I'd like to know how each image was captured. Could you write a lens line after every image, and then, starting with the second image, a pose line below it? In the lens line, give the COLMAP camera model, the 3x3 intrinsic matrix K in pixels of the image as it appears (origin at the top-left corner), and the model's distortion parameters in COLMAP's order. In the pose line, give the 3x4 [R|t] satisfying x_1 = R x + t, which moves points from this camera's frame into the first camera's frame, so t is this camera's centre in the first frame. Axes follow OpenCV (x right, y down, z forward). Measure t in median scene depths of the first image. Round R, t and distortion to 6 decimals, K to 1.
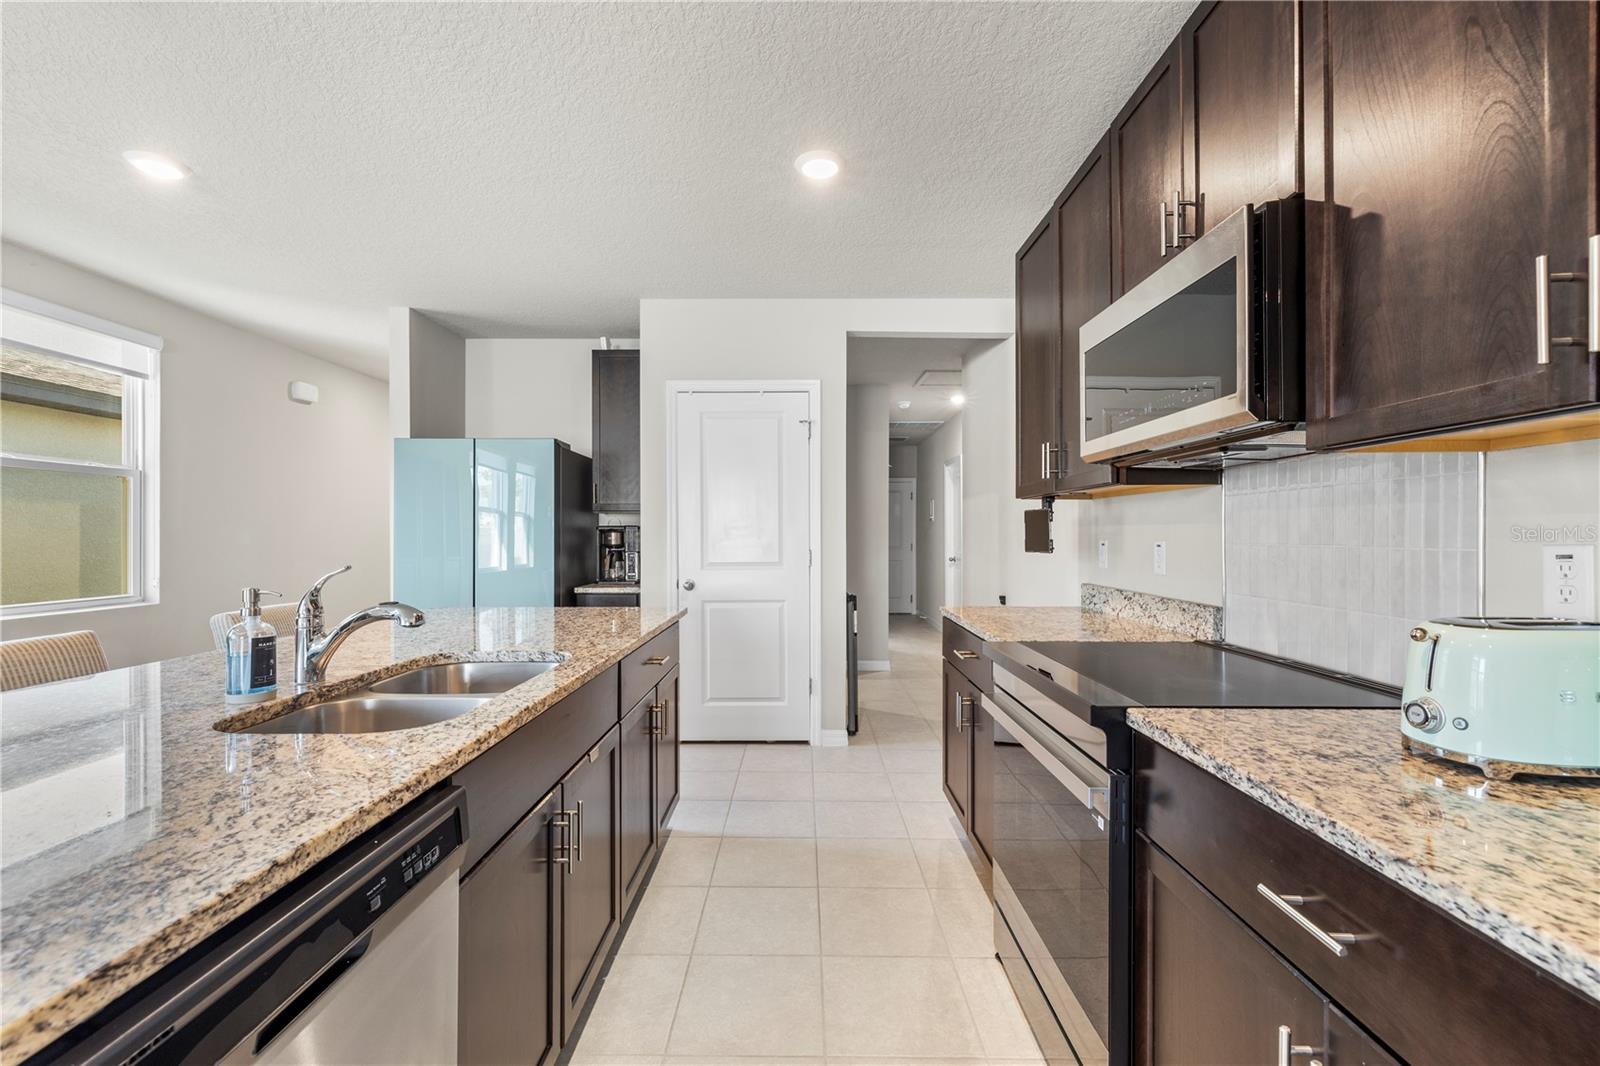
lens RADIAL K [[677.6, 0, 791.9], [0, 677.6, 537.5], [0, 0, 1]] dist [0.002228, -0.000338]
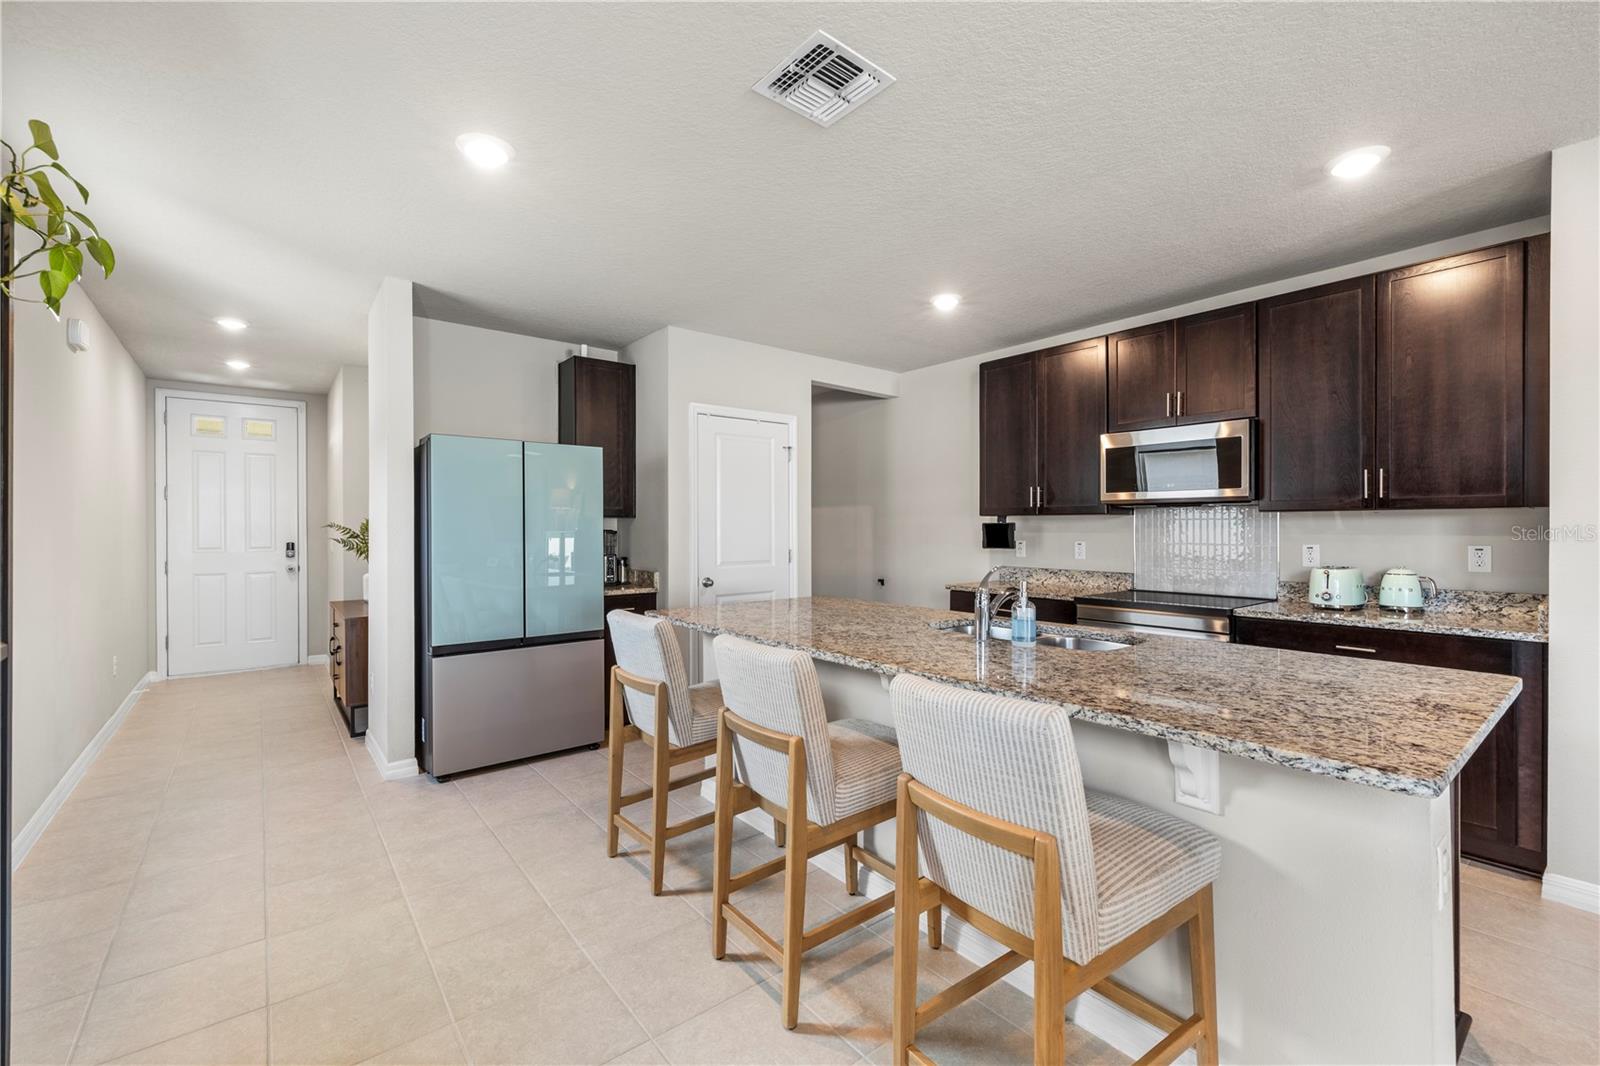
lens RADIAL K [[677.6, 0, 793.3], [0, 677.6, 535.2], [0, 0, 1]] dist [0.002228, -0.000338]
pose [[0.776984, -0.008377, 0.629464, -0.761583], [0.004584, 0.999960, 0.007650, -0.018489], [-0.629504, -0.003058, 0.776992, 0.014029]]
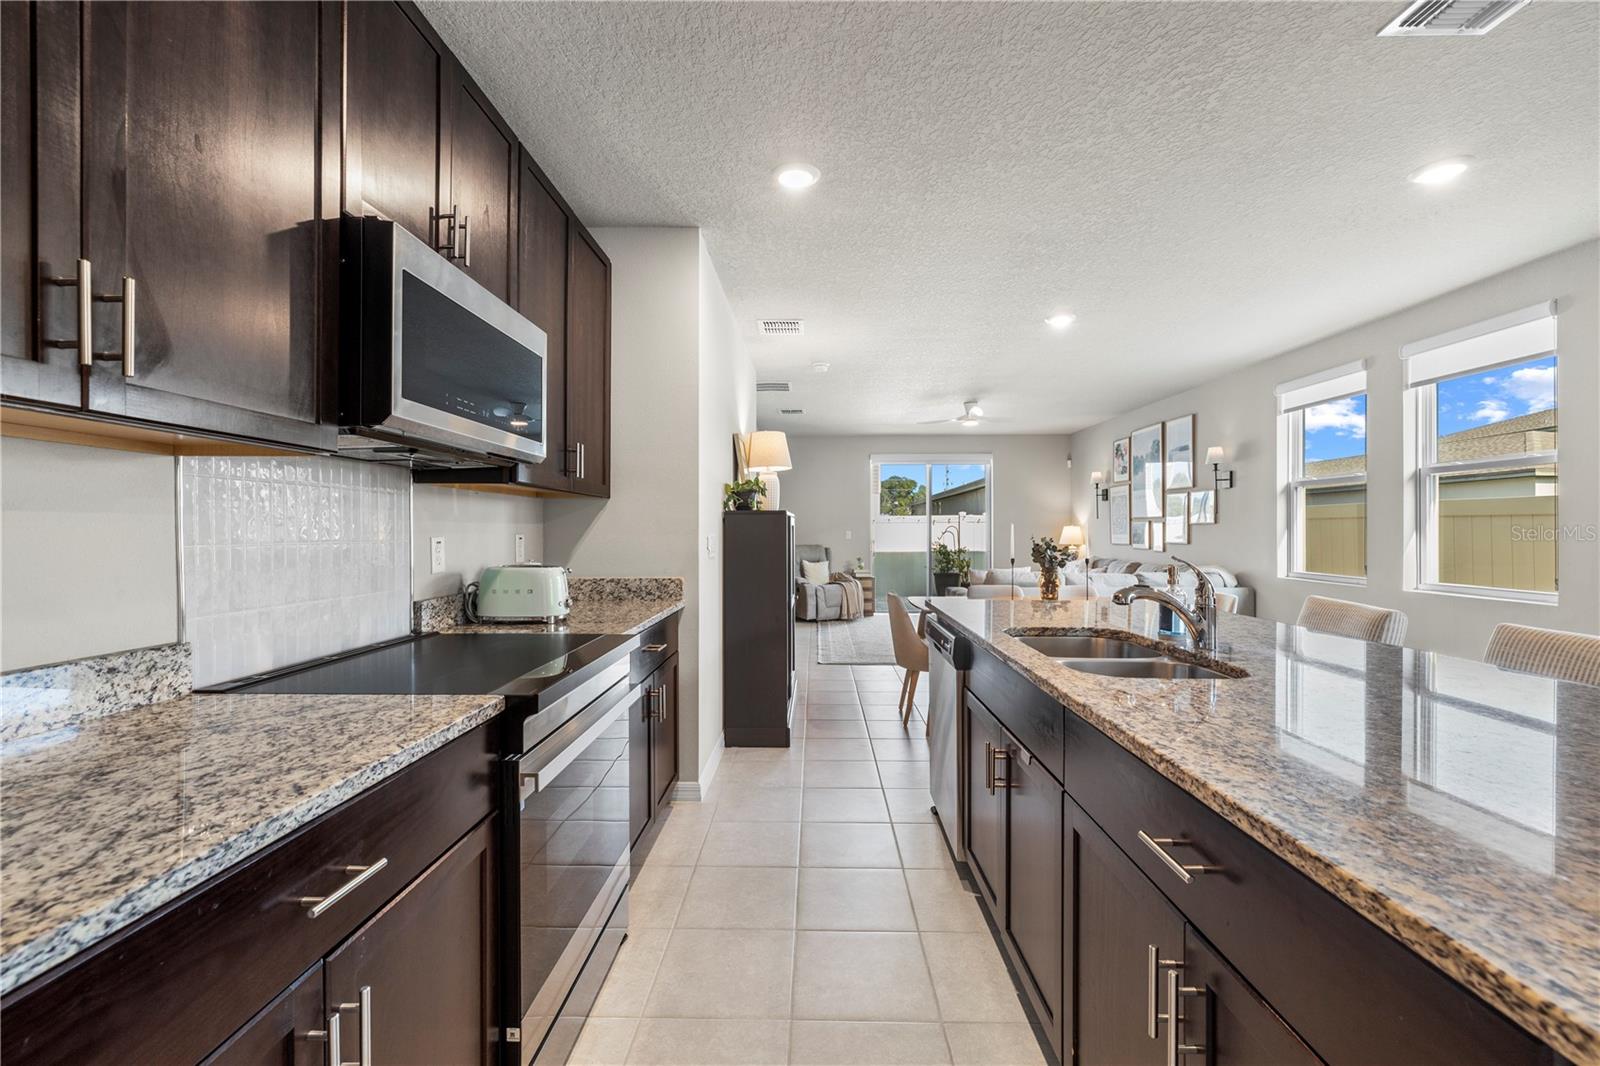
lens RADIAL K [[677.6, 0, 795.7], [0, 677.6, 532.3], [0, 0, 1]] dist [0.002228, -0.000338]
pose [[-0.999955, -0.000765, 0.009474, 0.011476], [-0.000706, 0.999981, 0.006199, -0.004488], [-0.009479, 0.006192, -0.999936, 0.834425]]
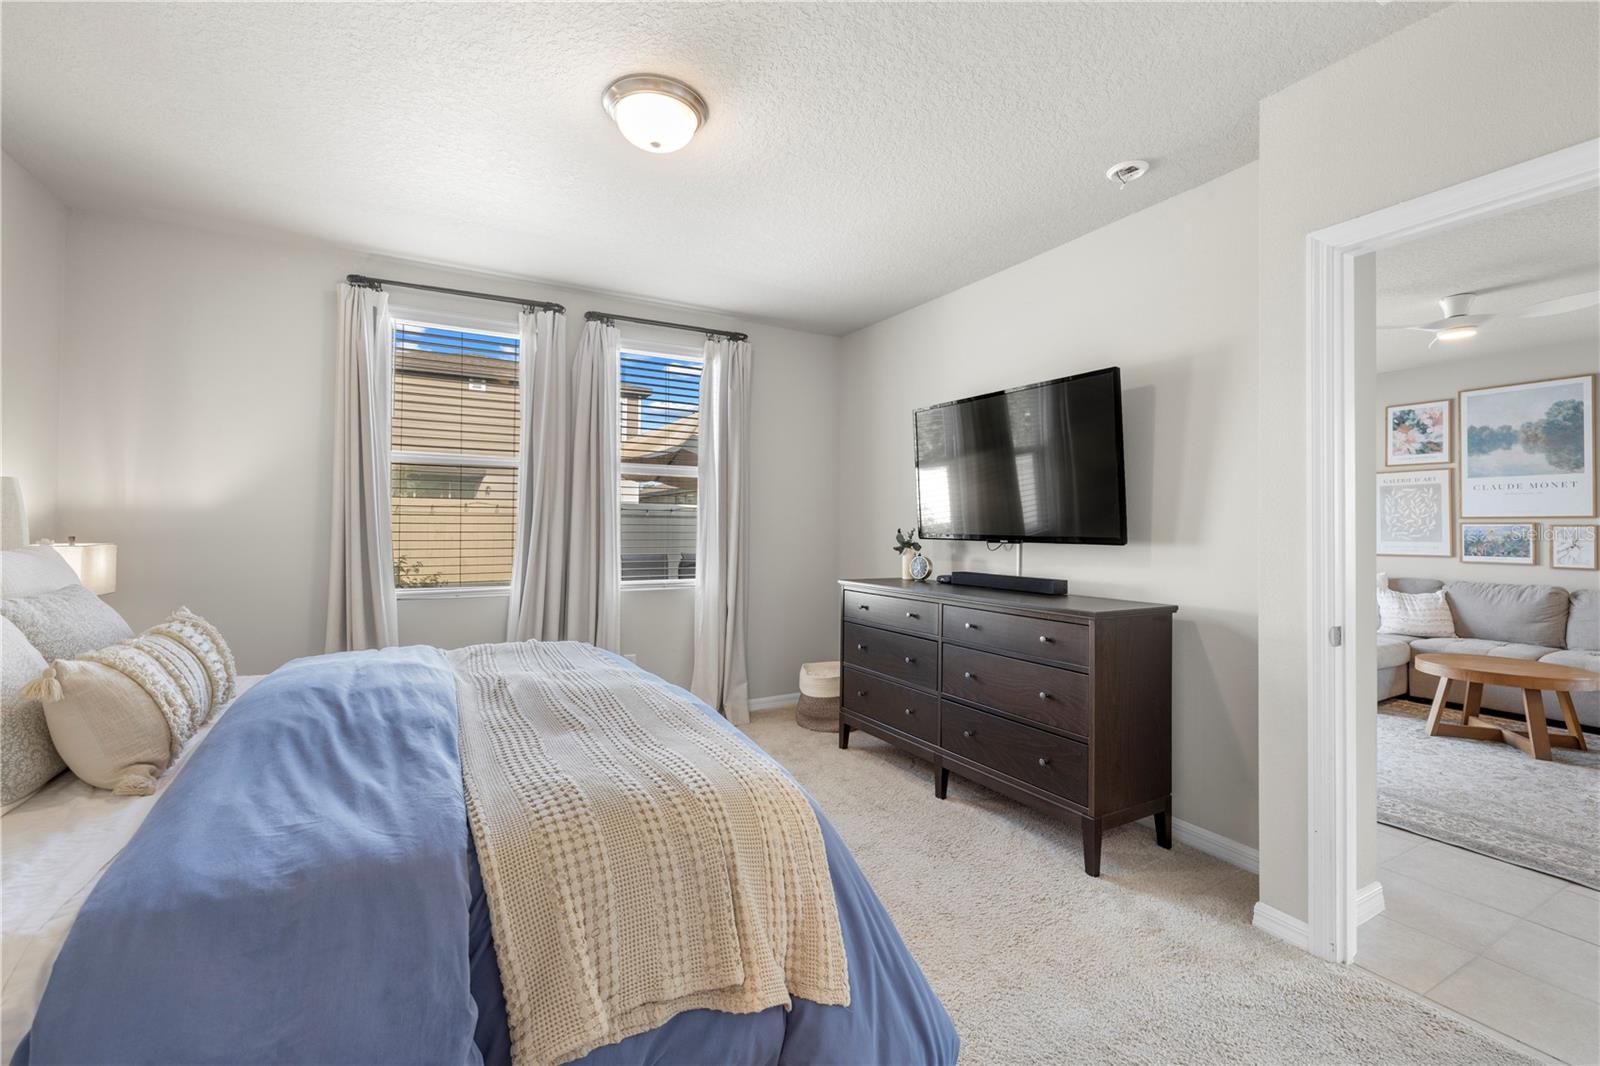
lens RADIAL K [[677.6, 0, 788.8], [0, 677.6, 517.7], [0, 0, 1]] dist [0.002228, -0.000338]
pose [[-0.870299, -0.017700, -0.492205, 0.873001], [-0.013068, 0.999832, -0.012847, -0.000368], [0.492350, -0.004748, -0.870385, -0.647183]]
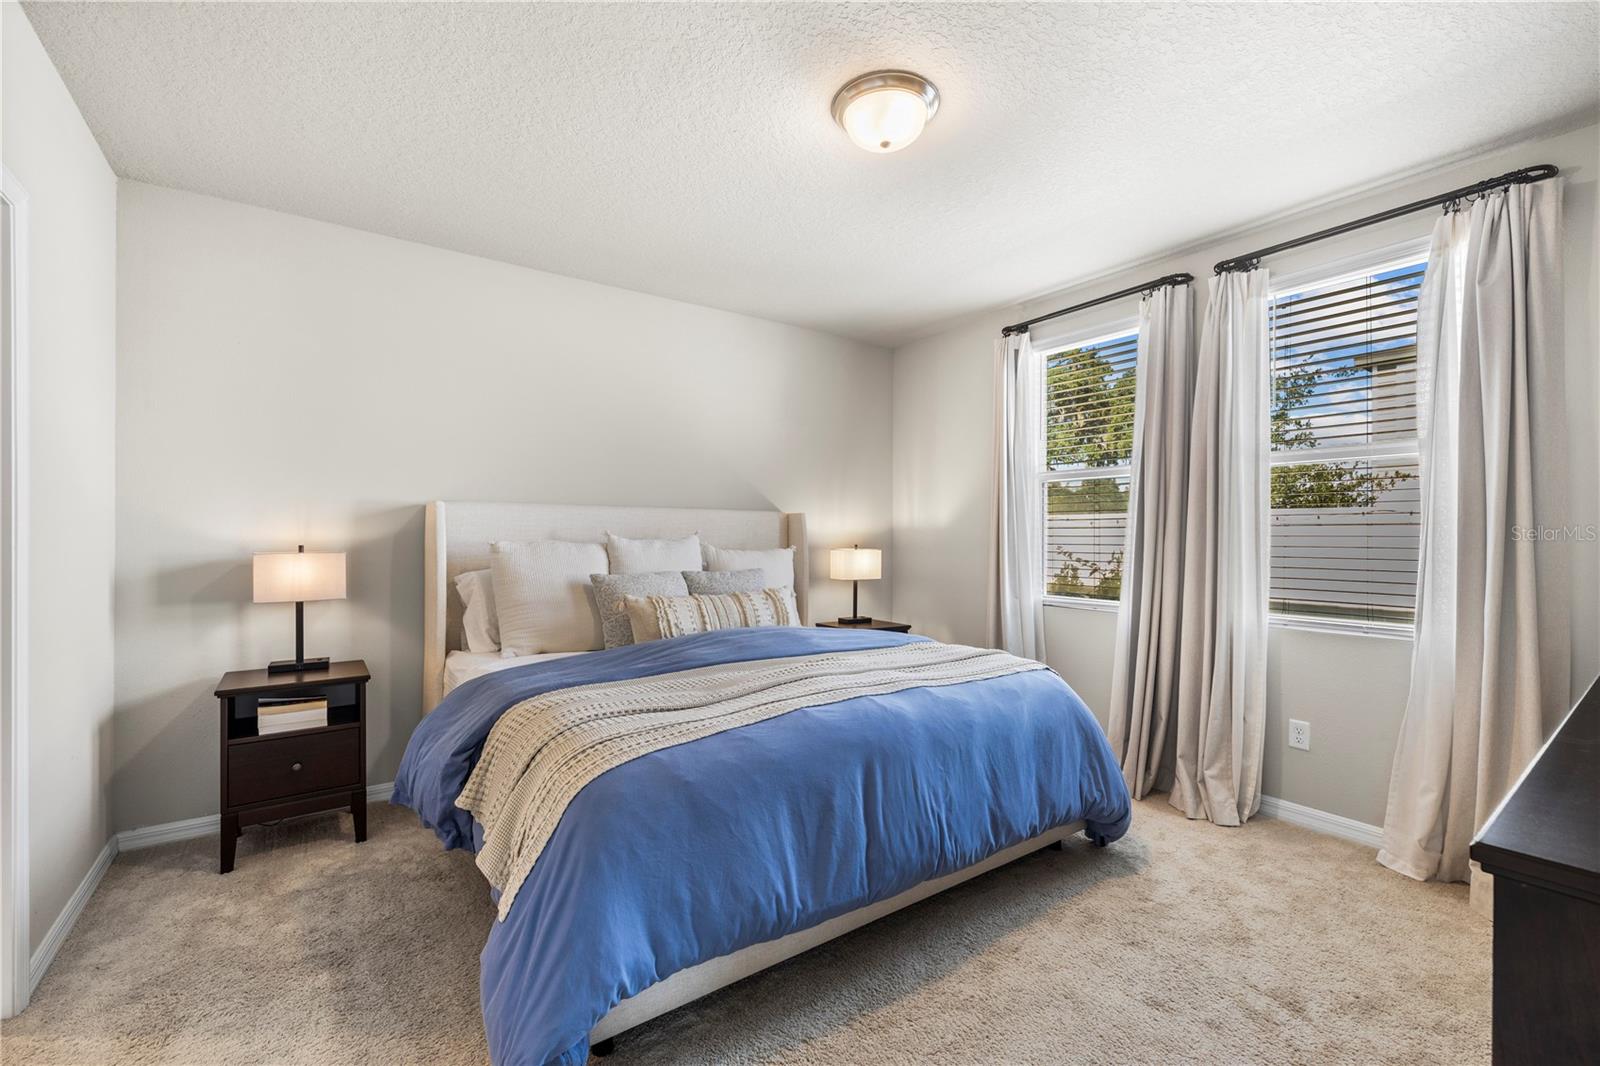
lens RADIAL K [[677.6, 0, 793.3], [0, 677.6, 540.6], [0, 0, 1]] dist [0.002228, -0.000338]
pose [[-0.590554, -0.015623, 0.806847, 0.299271], [-0.006161, 0.999871, 0.014851, -0.004649], [-0.806975, 0.003800, -0.590574, -0.804203]]
